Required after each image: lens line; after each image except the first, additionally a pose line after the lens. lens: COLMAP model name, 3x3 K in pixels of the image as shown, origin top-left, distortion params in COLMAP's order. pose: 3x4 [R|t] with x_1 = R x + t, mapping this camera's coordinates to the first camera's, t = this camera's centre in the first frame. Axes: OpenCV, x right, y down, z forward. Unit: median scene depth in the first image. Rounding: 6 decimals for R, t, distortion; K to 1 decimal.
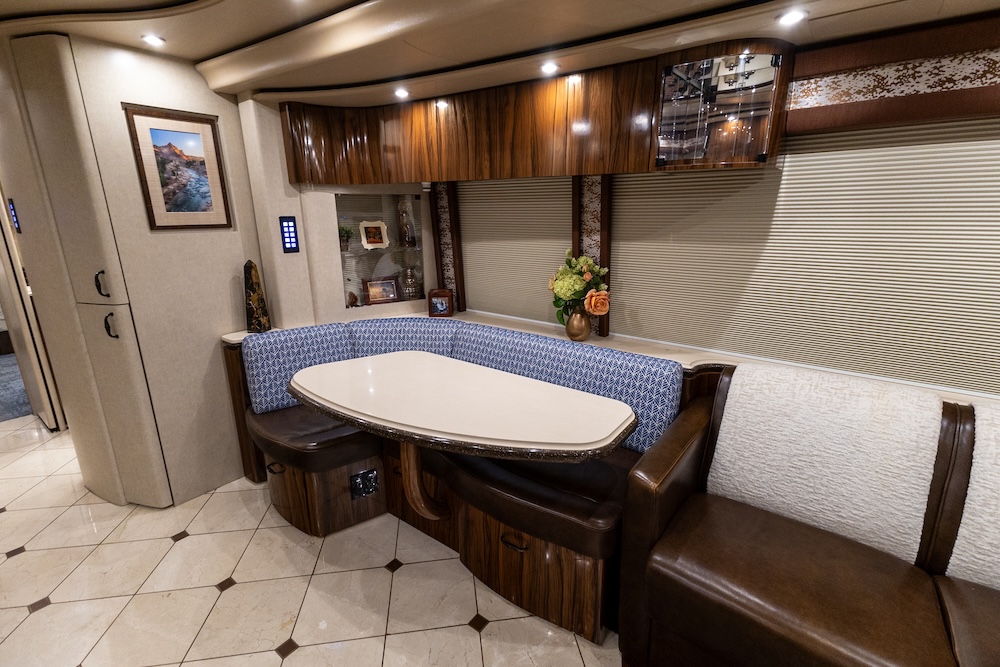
lens RADIAL K [[435.9, 0, 500.0], [0, 435.9, 333.5], [0, 0, 1]] dist [-0.001247, 0.000231]
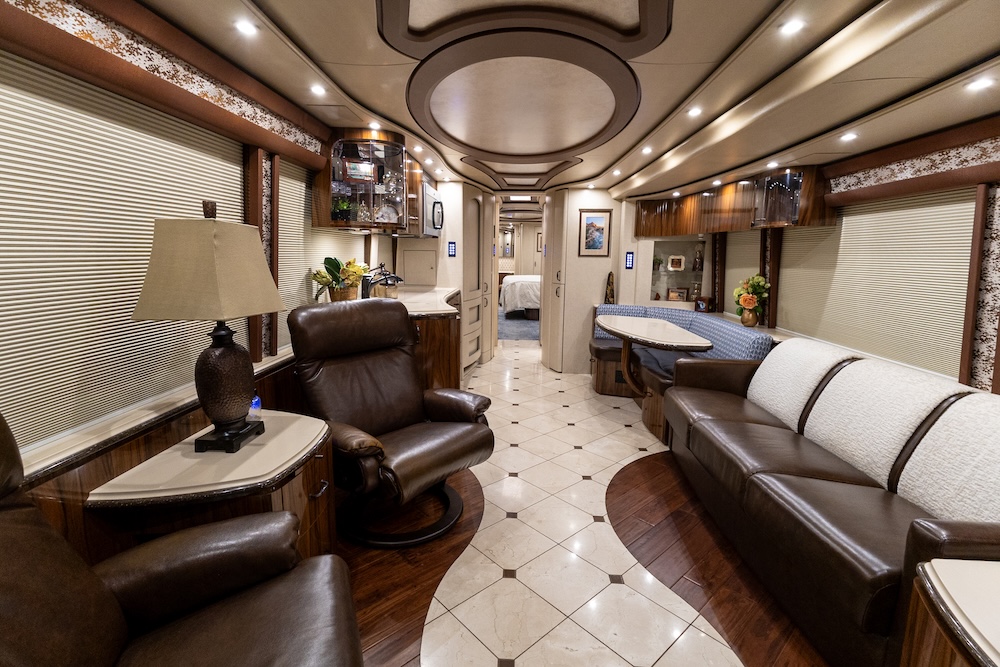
lens RADIAL K [[453.9, 0, 500.0], [0, 453.9, 333.5], [0, 0, 1]] dist [0.009165, -0.001011]
pose [[0.559194, 0.152695, -0.814854, 1.086808], [-0.237129, 0.971287, 0.019279, 0.236973], [0.794401, 0.182445, 0.579346, -0.750244]]
